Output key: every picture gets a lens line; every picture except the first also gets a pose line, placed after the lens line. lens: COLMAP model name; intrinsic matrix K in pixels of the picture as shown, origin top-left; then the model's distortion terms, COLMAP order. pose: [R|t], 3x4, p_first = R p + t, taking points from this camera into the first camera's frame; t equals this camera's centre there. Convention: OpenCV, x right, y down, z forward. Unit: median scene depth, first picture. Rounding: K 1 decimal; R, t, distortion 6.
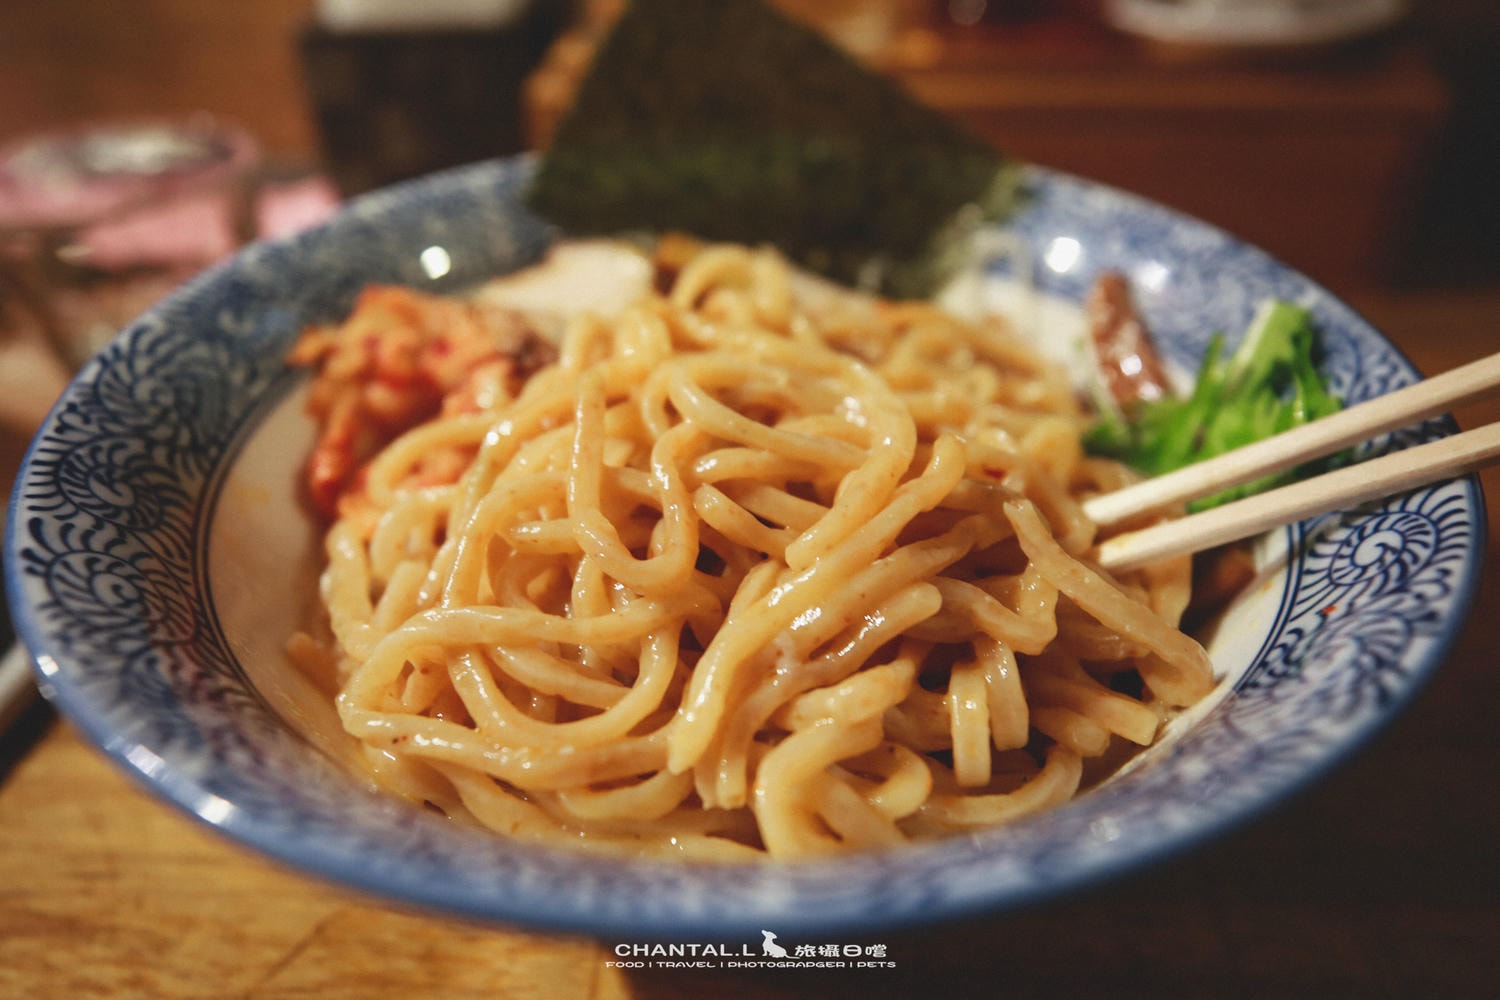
lens RADIAL K [[1095.0, 0, 750.0], [0, 1095.0, 500.0], [0, 0, 1]] dist [-0.003130, -0.001847]
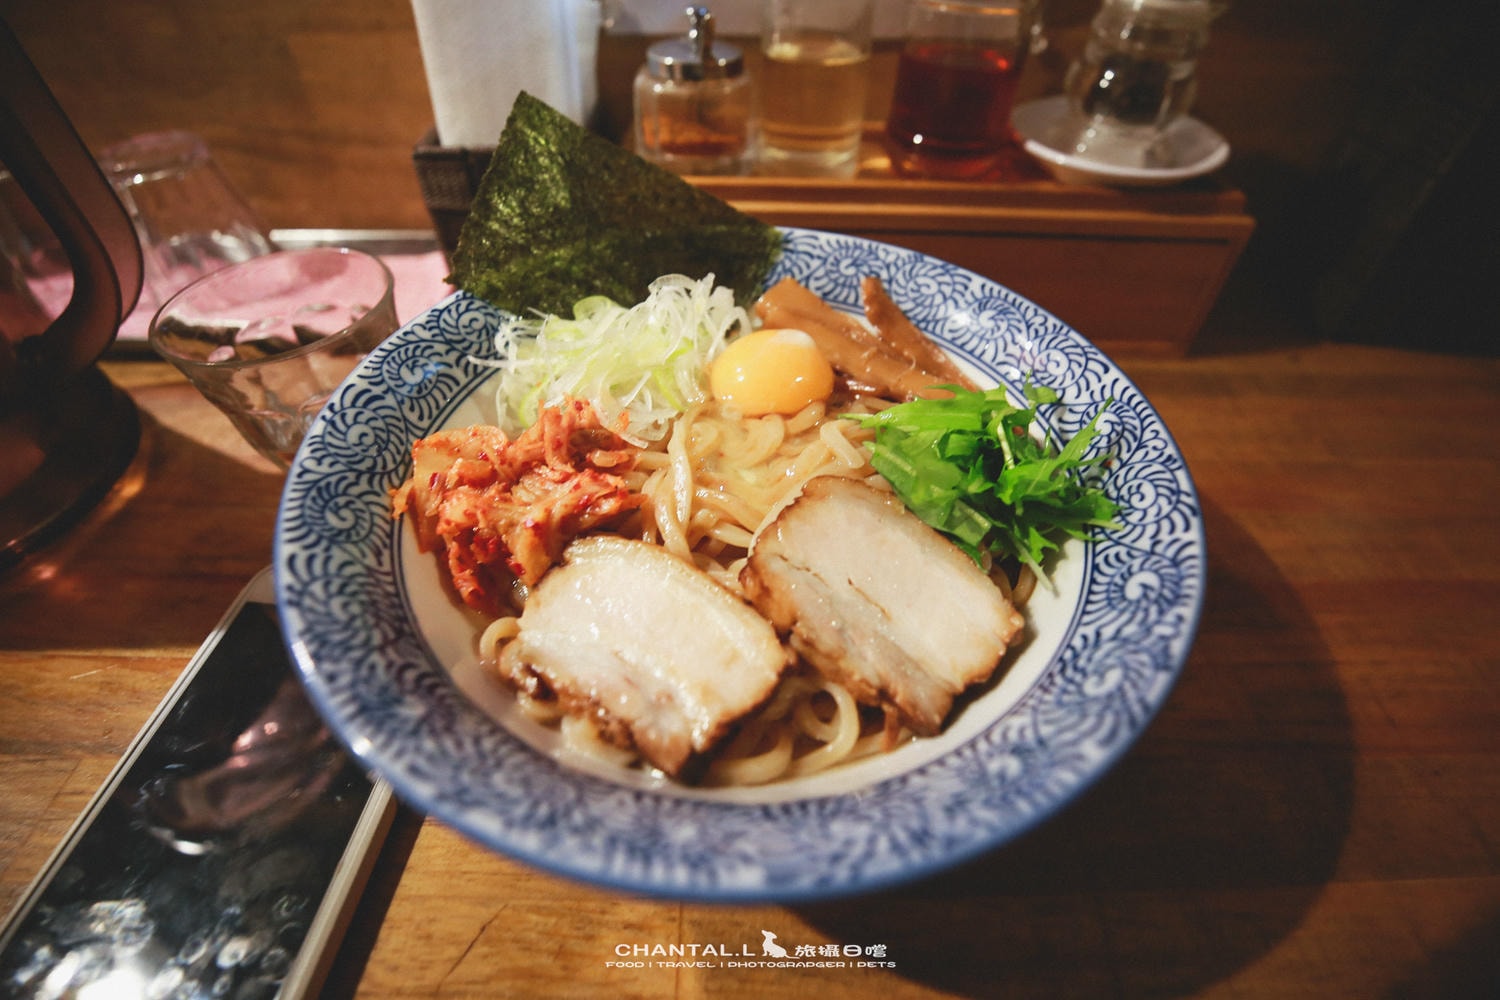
lens RADIAL K [[664.9, 0, 749.5], [0, 664.9, 491.0], [0, 0, 1]] dist [-0.071746, 0.034450]
pose [[0.846378, -0.368033, 0.384962, -0.484286], [0.290903, 0.924936, 0.244680, -0.323166], [-0.446116, -0.095106, 0.889908, 0.214168]]
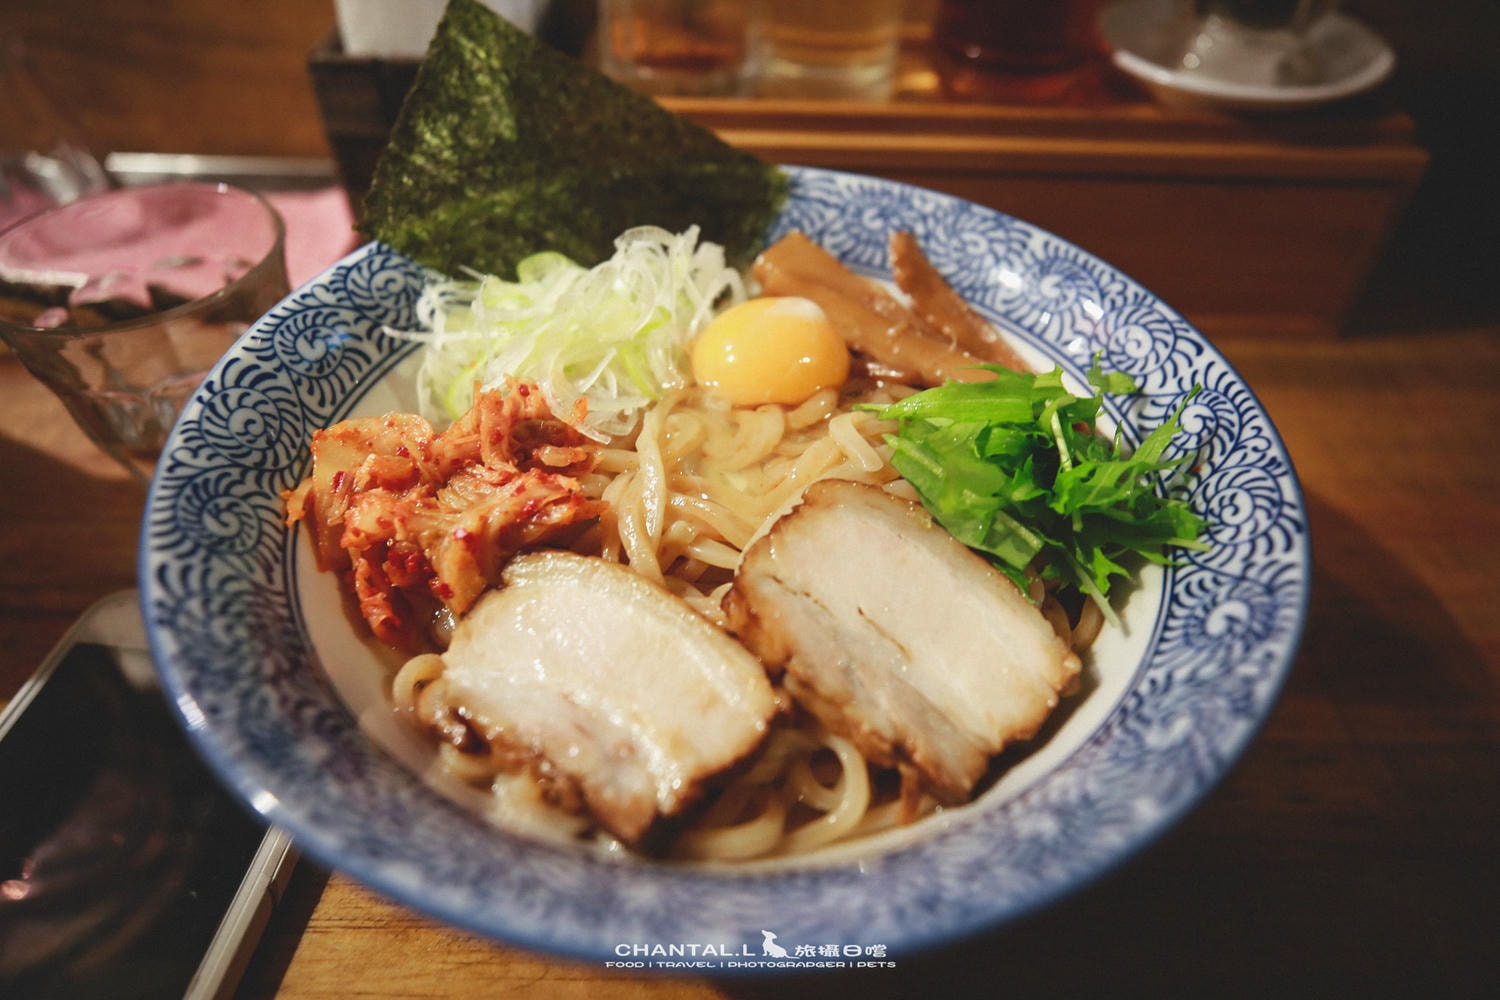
lens RADIAL K [[936.0, 0, 749.2], [0, 936.0, 494.6], [0, 0, 1]] dist [-0.046079, 0.050641]
pose [[0.853558, -0.343952, 0.391325, -0.528038], [0.281957, 0.936568, 0.208185, -0.310283], [-0.438108, -0.067361, 0.896395, 0.081347]]
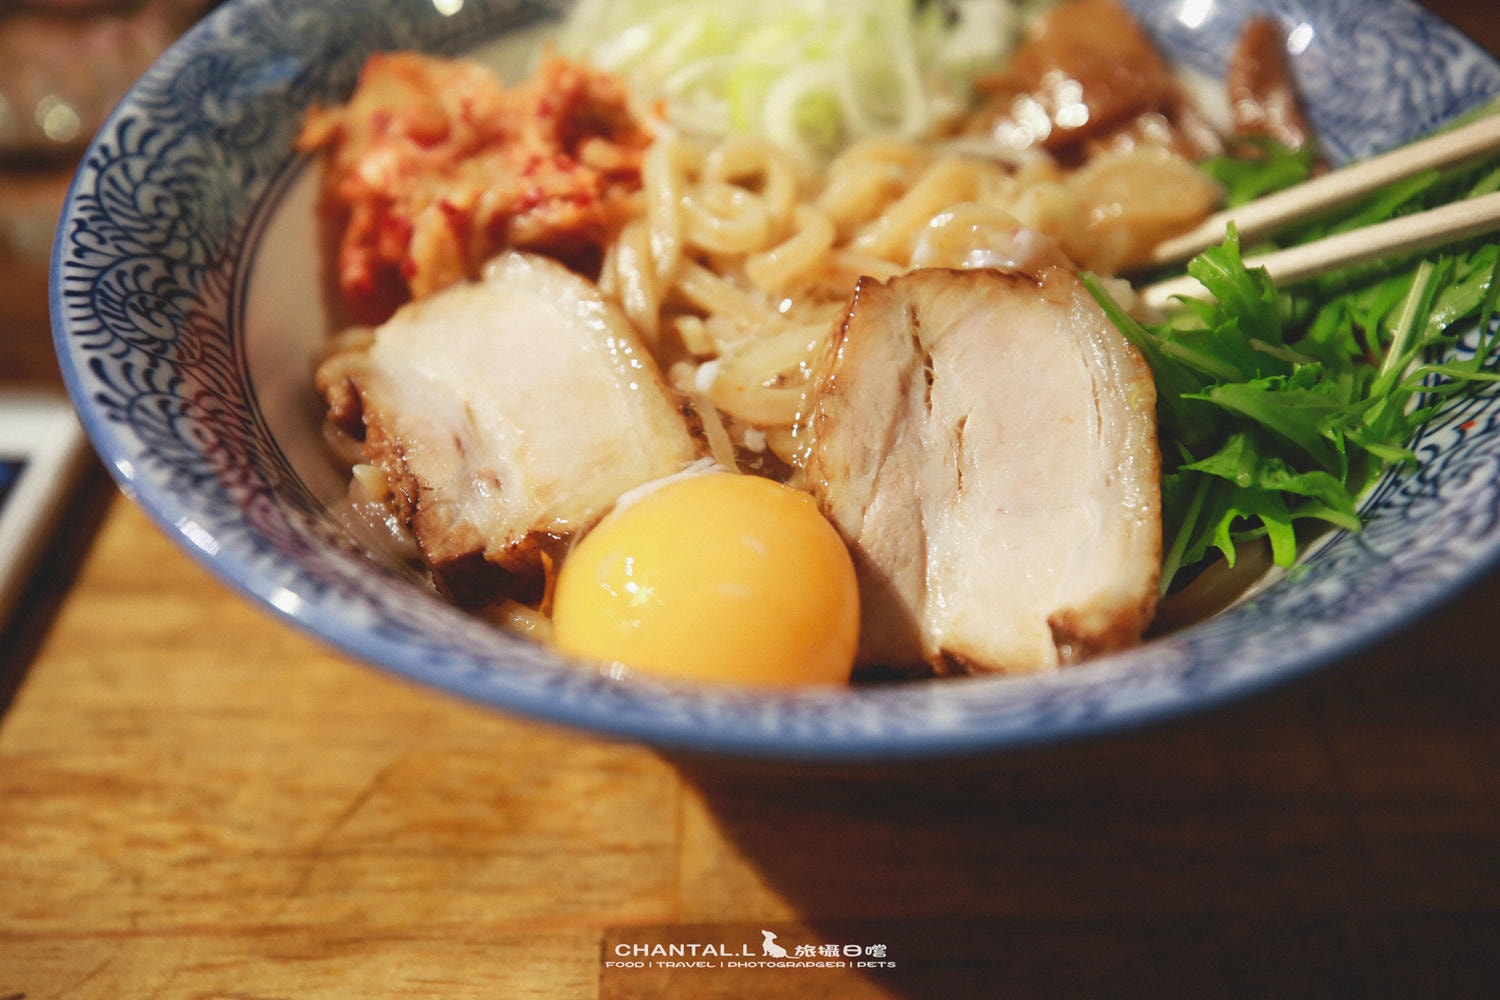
lens RADIAL K [[1394.9, 0, 750.1], [0, 1394.9, 496.2], [0, 0, 1]] dist [0.000170, 0.088186]
pose [[0.999237, -0.024422, 0.030487, -0.135127], [0.019026, 0.985914, 0.166166, -0.052905], [-0.034116, -0.165459, 0.985626, -0.198260]]
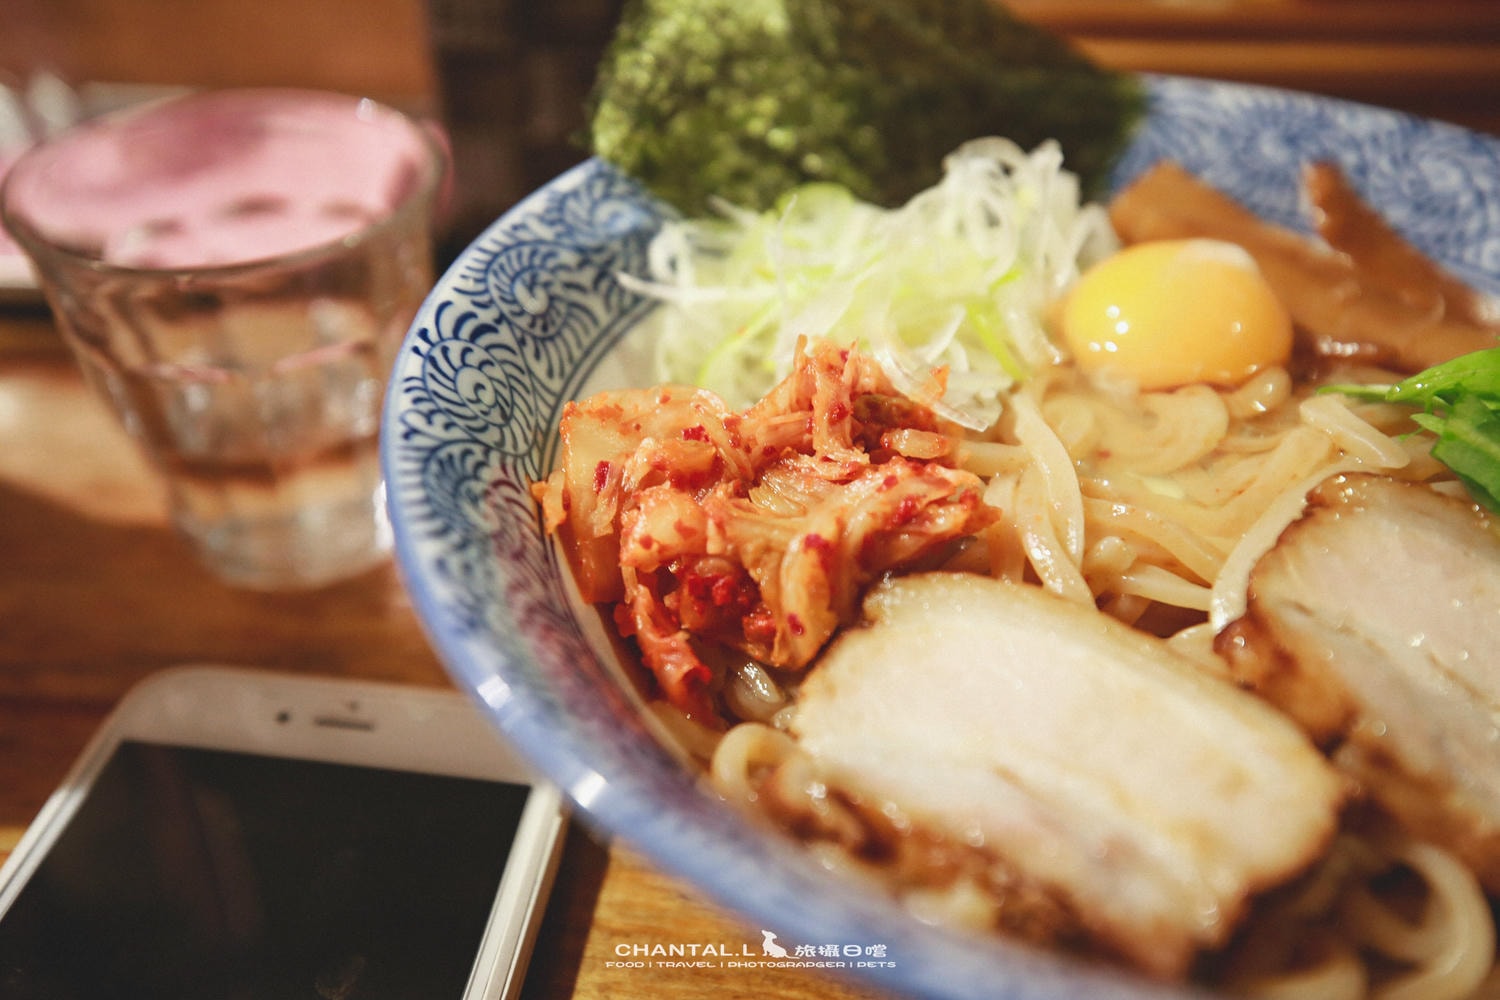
lens RADIAL K [[1394.9, 0, 750.1], [0, 1394.9, 496.2], [0, 0, 1]] dist [0.000170, 0.088186]
pose [[0.868338, -0.286561, 0.404810, -0.918918], [0.274746, 0.957443, 0.088420, -0.279156], [-0.412920, 0.034441, 0.910116, 0.226223]]
